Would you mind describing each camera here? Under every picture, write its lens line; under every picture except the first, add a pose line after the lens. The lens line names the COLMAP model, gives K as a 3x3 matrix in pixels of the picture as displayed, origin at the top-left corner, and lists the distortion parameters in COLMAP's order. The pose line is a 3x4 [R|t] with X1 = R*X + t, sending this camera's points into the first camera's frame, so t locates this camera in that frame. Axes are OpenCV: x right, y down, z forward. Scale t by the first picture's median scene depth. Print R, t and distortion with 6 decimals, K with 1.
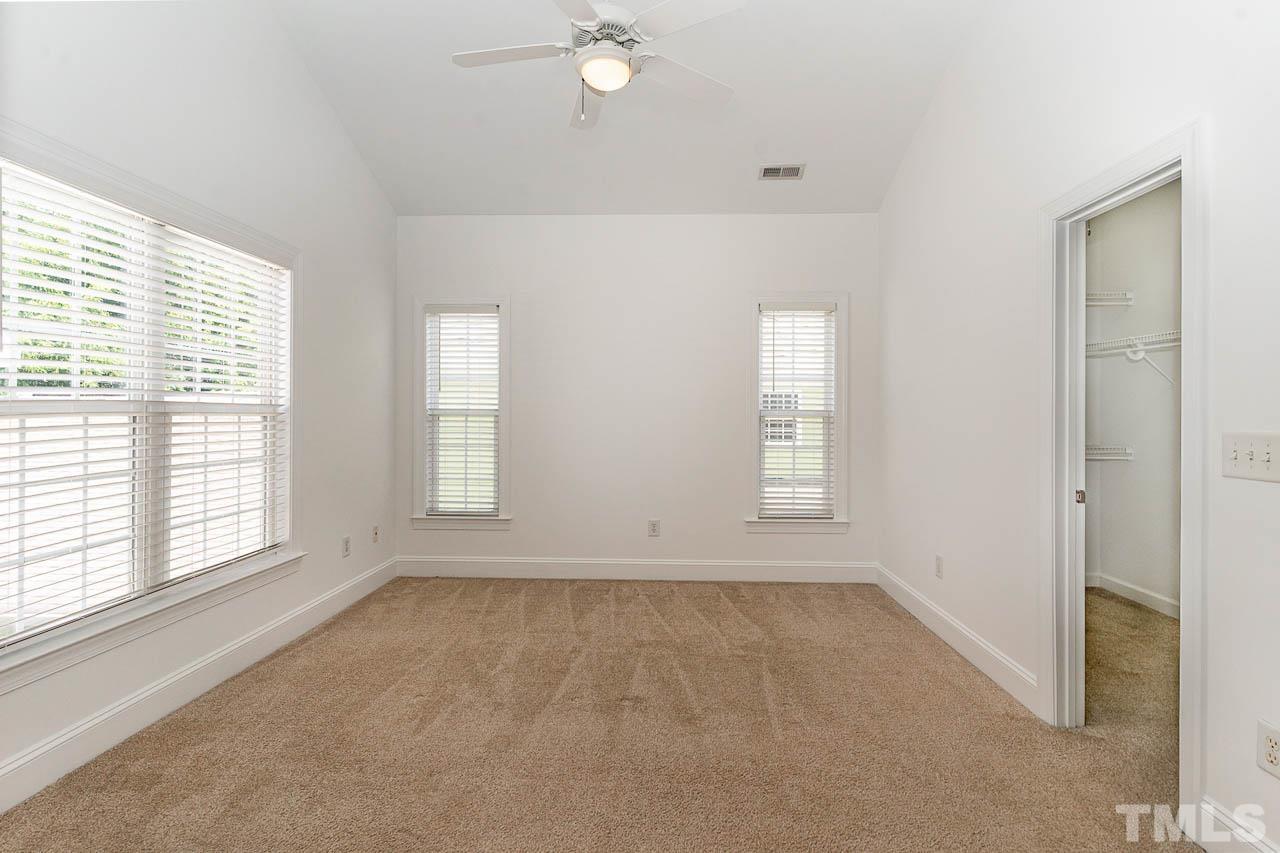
lens RADIAL K [[611.2, 0, 643.4], [0, 611.2, 439.6], [0, 0, 1]] dist [-0.000742, -0.000408]
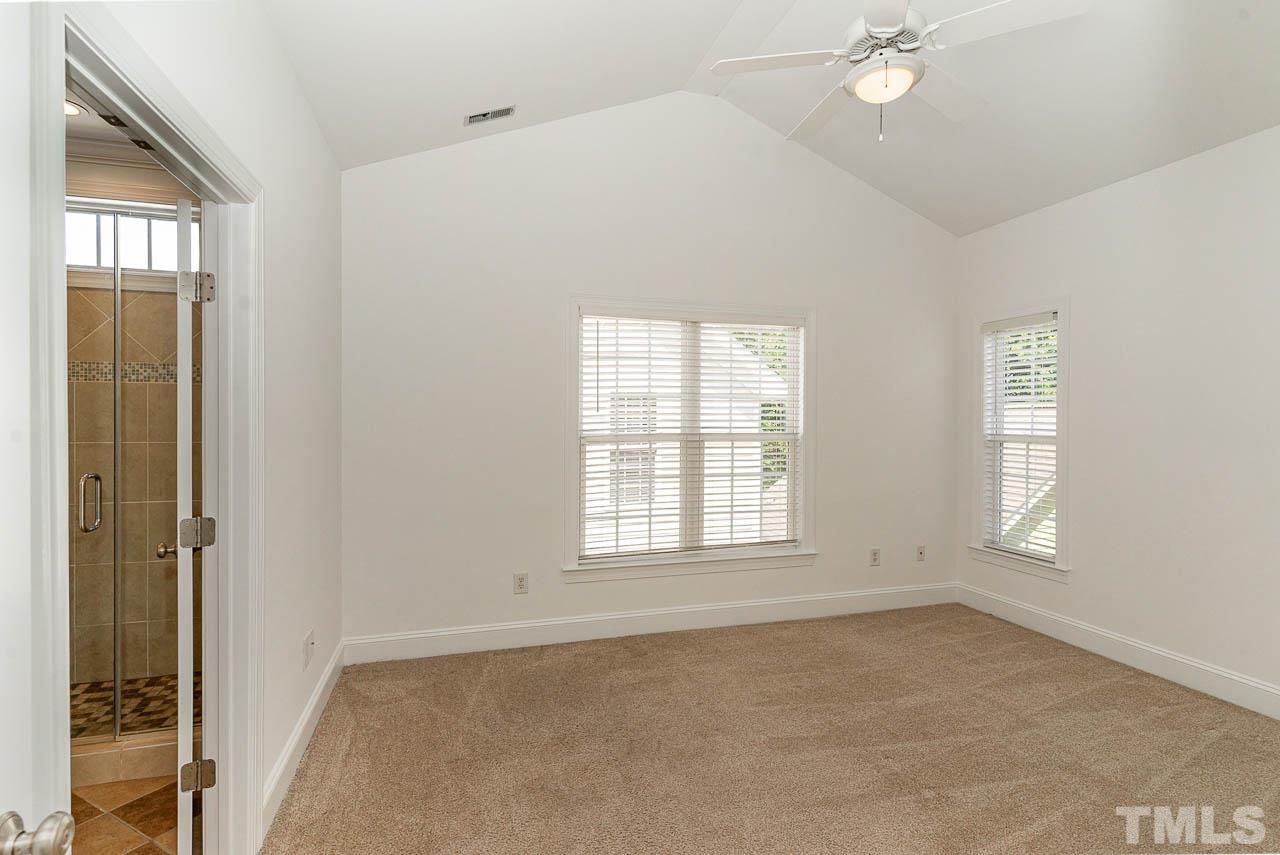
lens RADIAL K [[604.8, 0, 640.0], [0, 604.8, 427.5], [0, 0, 1]] dist [0.001080, -0.000232]
pose [[0.315709, 0.004289, -0.948846, 0.526990], [-0.039313, 0.999190, -0.008564, -0.045349], [0.948041, 0.040006, 0.315622, 0.275362]]
